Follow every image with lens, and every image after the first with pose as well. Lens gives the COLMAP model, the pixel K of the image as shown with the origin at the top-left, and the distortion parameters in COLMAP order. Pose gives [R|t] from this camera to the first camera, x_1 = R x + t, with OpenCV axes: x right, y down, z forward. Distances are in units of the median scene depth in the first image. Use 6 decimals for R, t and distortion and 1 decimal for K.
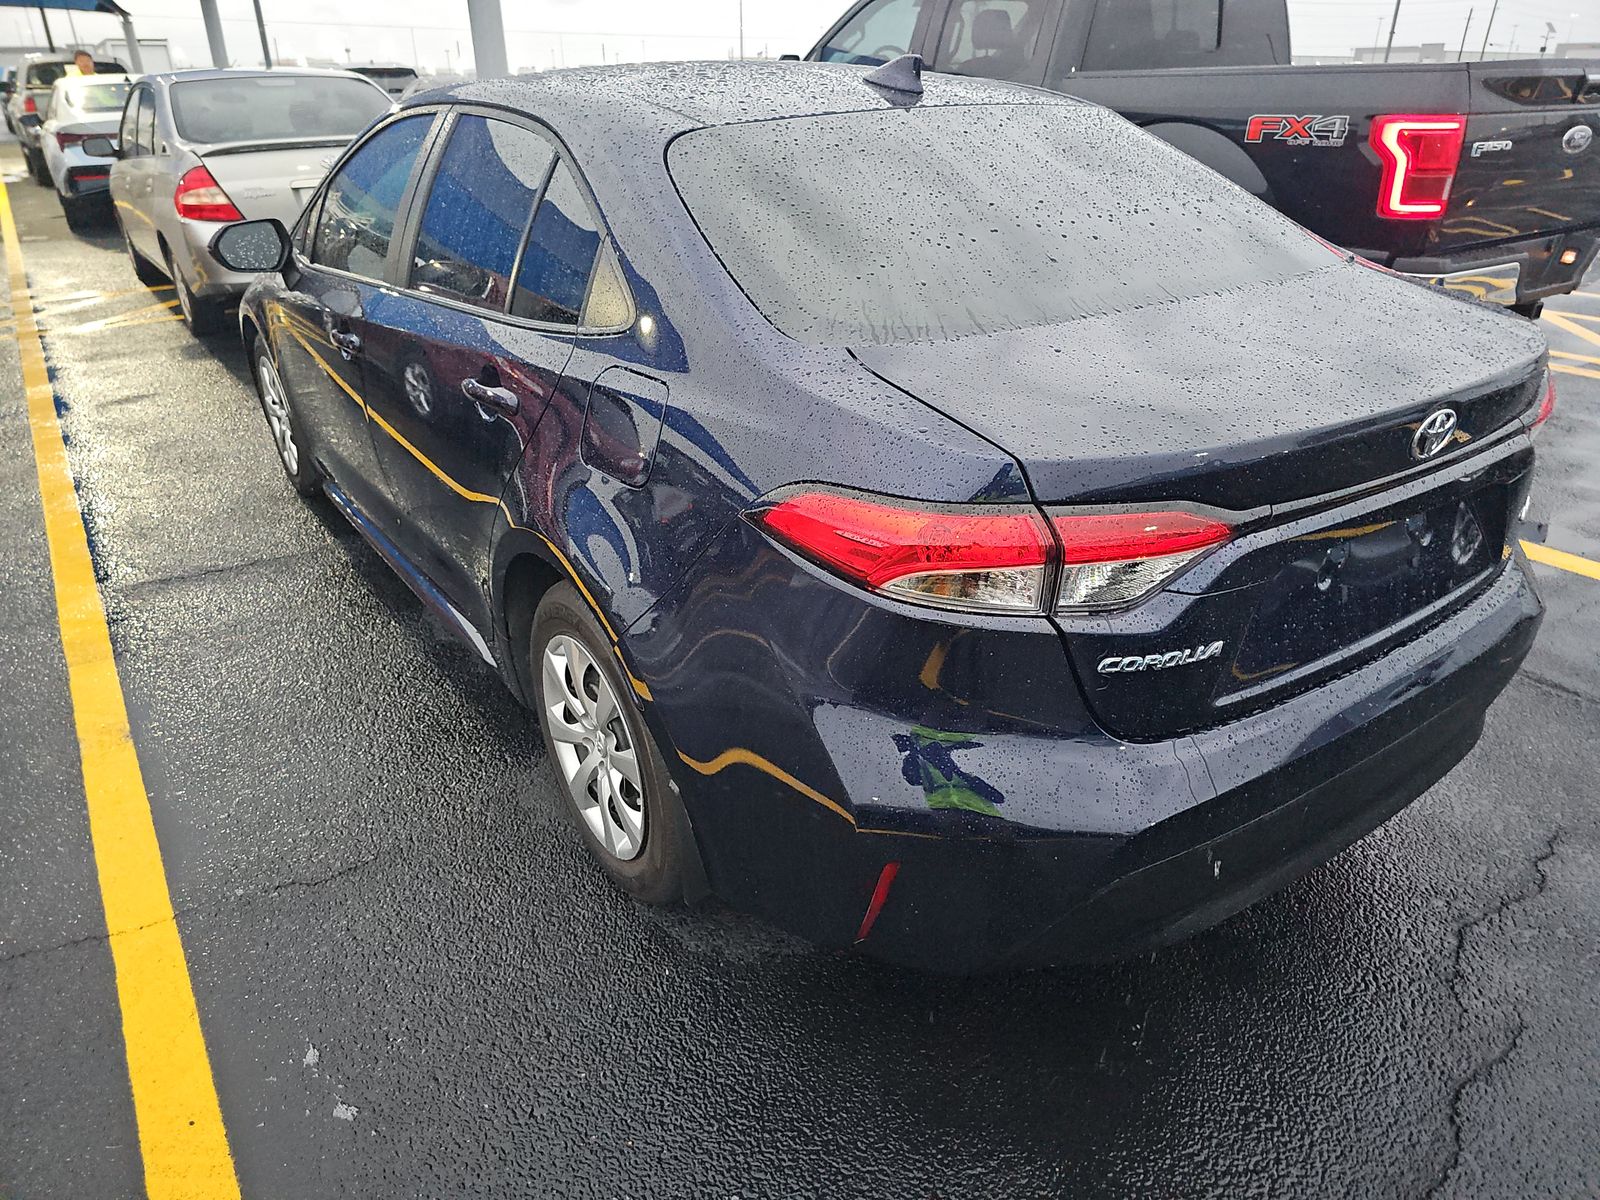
lens RADIAL K [[1095.0, 0, 800.0], [0, 1095.0, 600.0], [0, 0, 1]] dist [0.031696, -0.031191]
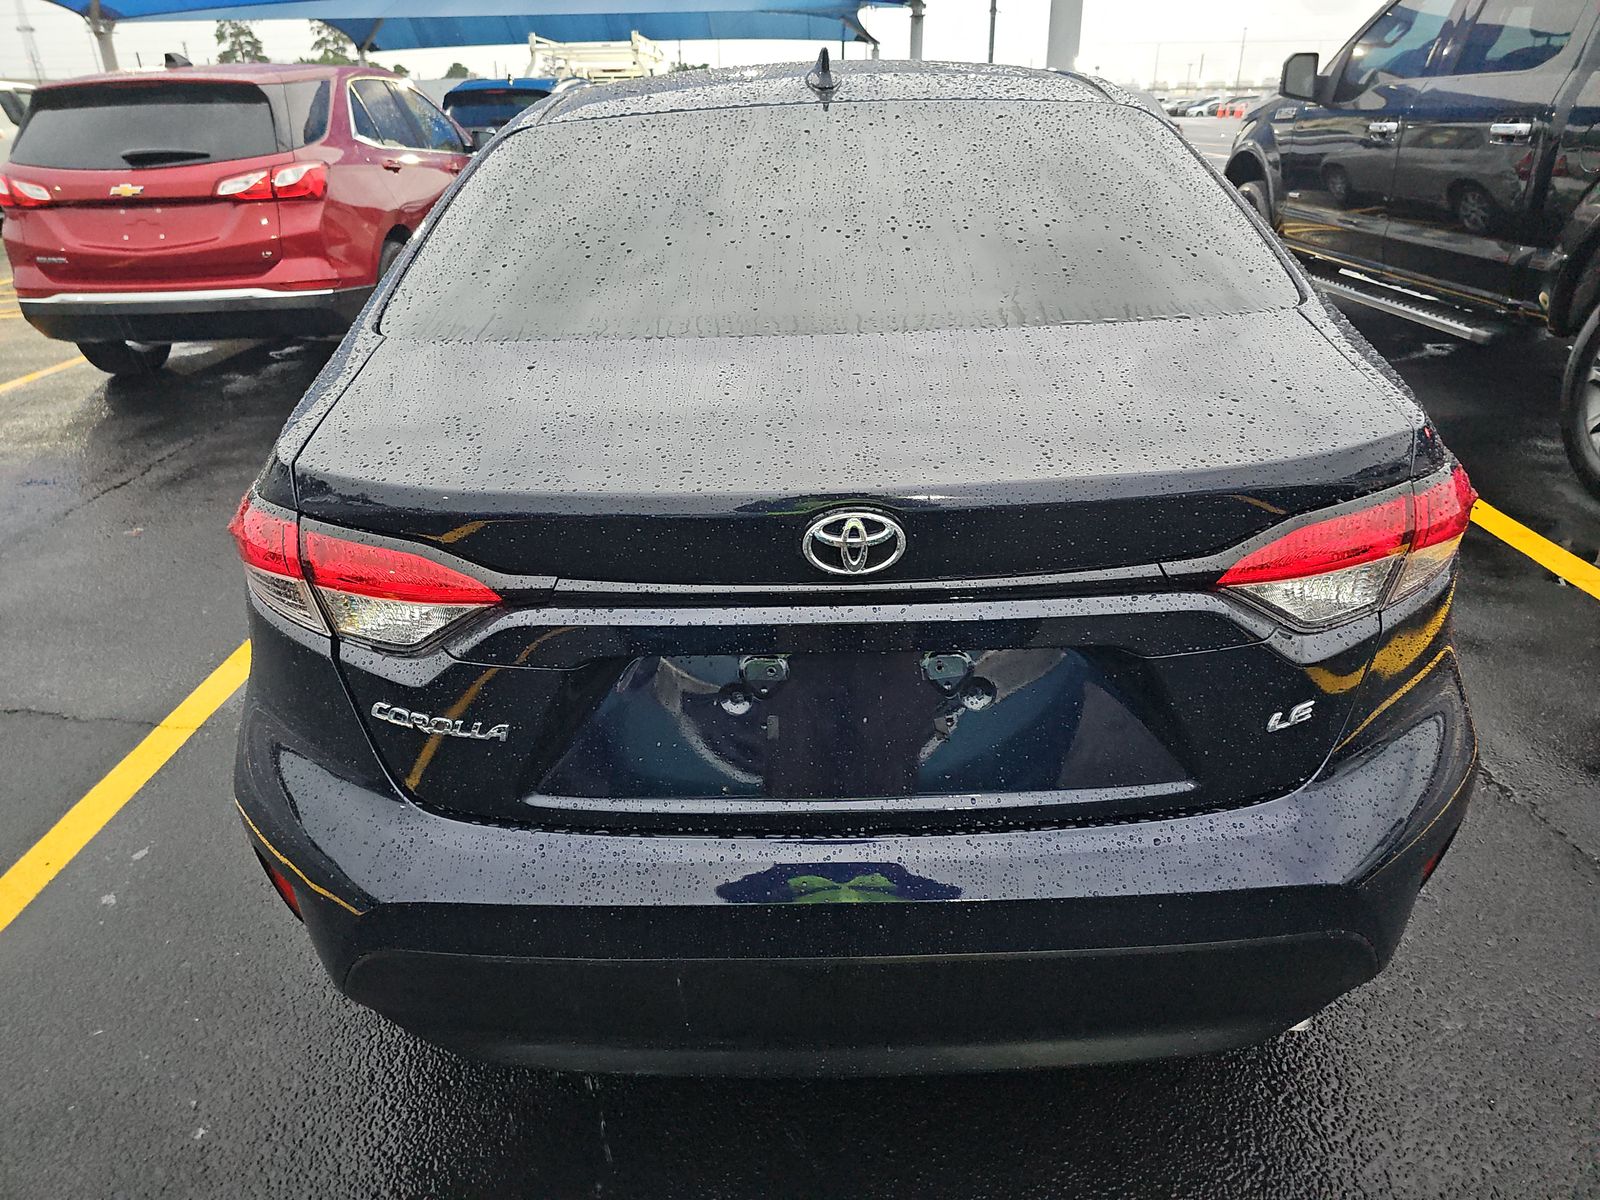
lens RADIAL K [[1095.0, 0, 800.0], [0, 1095.0, 600.0], [0, 0, 1]] dist [0.031696, -0.031191]
pose [[0.804939, 0.230812, -0.546625, 0.929461], [-0.237160, 0.969605, 0.060181, -0.147501], [0.543901, 0.081196, 0.835212, 0.386541]]
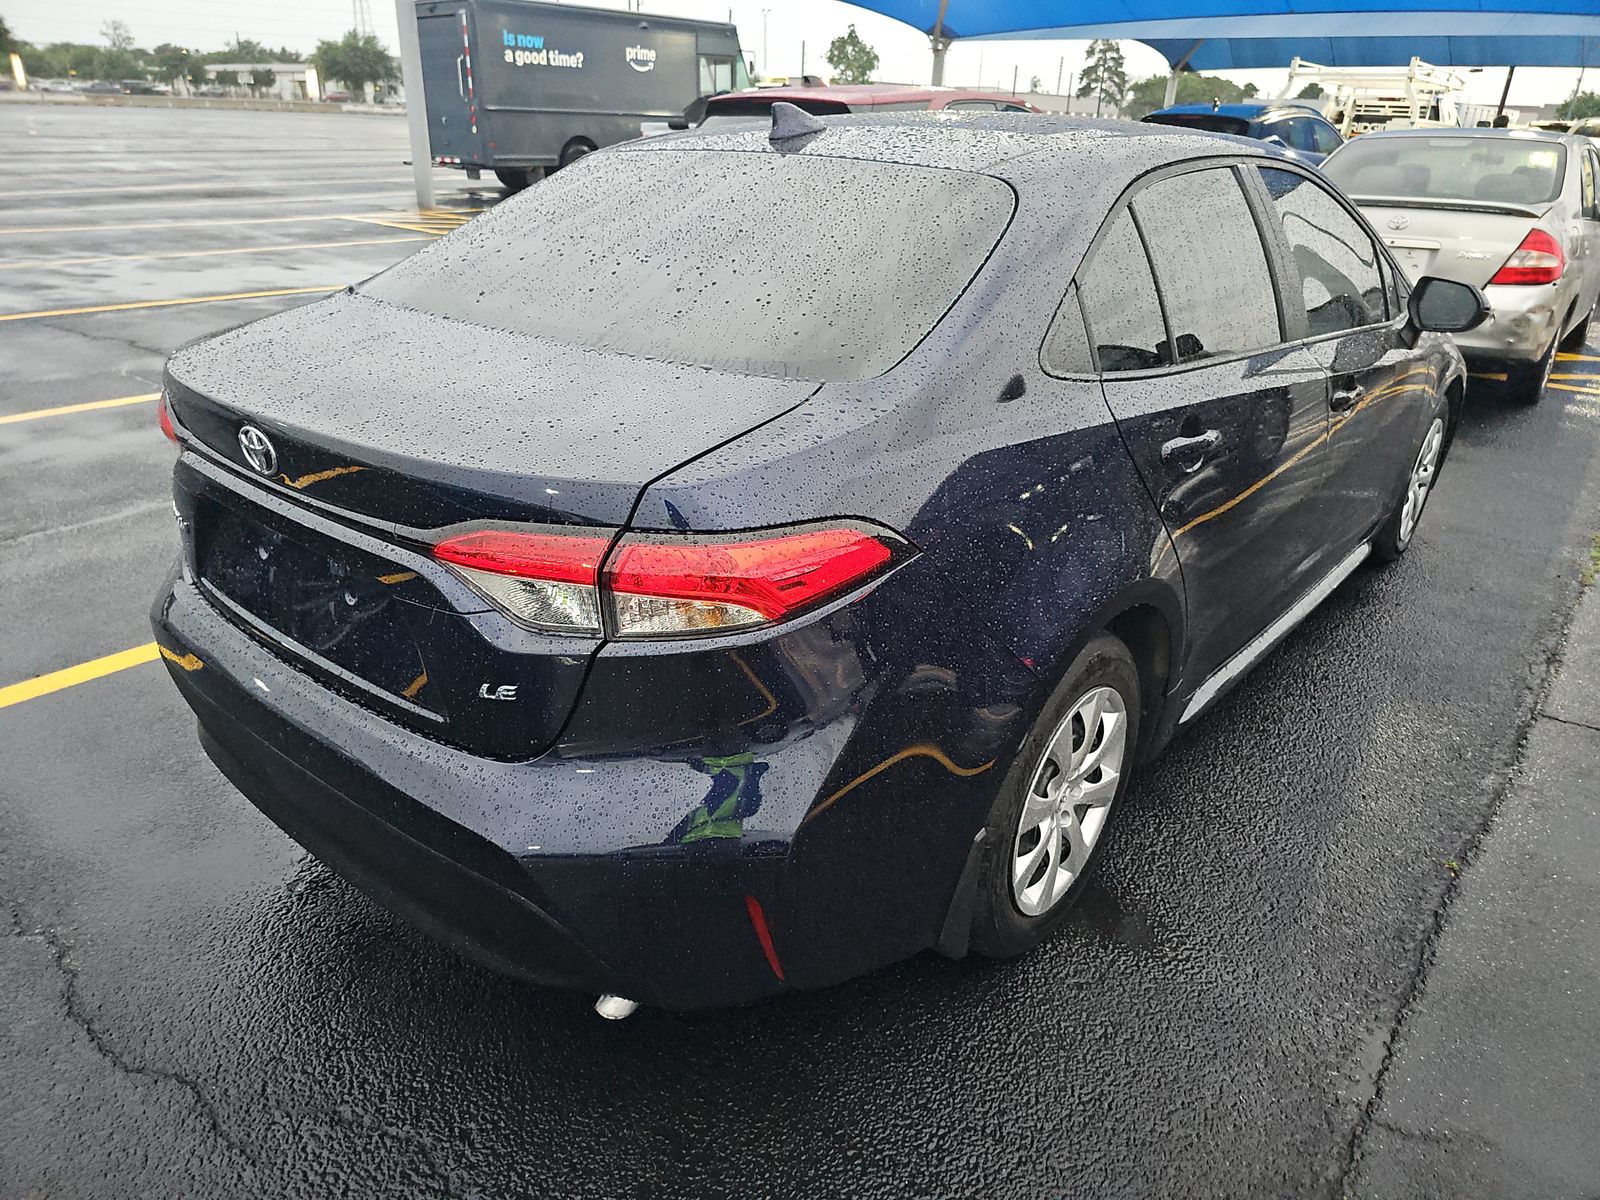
lens RADIAL K [[1070.7, 0, 753.5], [0, 1070.7, 618.1], [0, 0, 1]] dist [0.038236, -0.027016]
pose [[0.235451, 0.419326, -0.876772, 1.606486], [-0.446044, 0.848136, 0.285849, -0.503498], [0.863485, 0.323776, 0.386733, 1.038620]]
